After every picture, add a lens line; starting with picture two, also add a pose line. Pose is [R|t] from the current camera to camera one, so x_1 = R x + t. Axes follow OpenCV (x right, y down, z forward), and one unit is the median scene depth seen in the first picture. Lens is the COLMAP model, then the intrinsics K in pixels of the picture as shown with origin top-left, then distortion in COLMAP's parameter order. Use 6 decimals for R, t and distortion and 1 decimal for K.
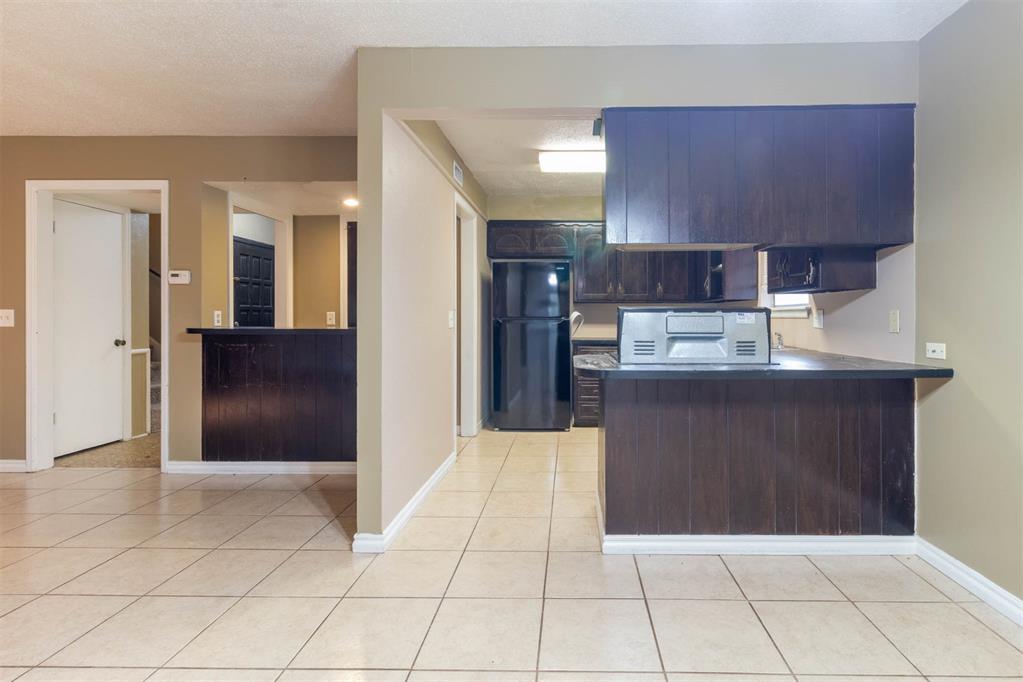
lens RADIAL K [[585.9, 0, 588.6], [0, 585.9, 325.1], [0, 0, 1]] dist [0.022402, -0.002661]
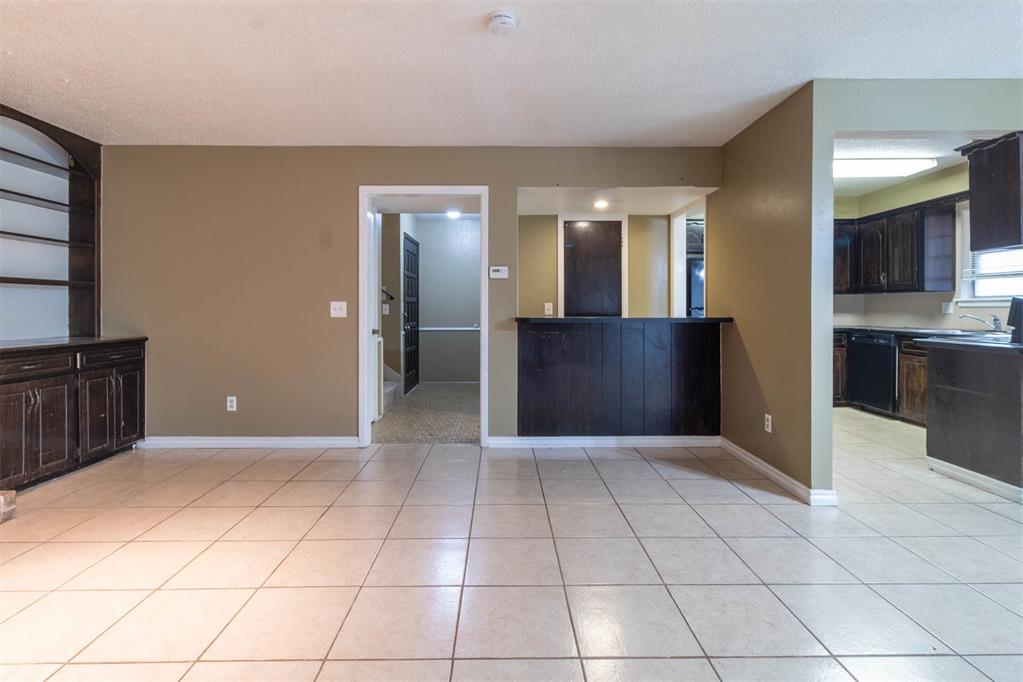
lens RADIAL K [[585.9, 0, 537.1], [0, 585.9, 309.9], [0, 0, 1]] dist [0.022402, -0.002661]
pose [[0.999239, -0.002981, 0.038898, -0.693467], [0.003387, 0.999940, -0.010391, 0.002116], [-0.038865, 0.010515, 0.999189, -0.115693]]
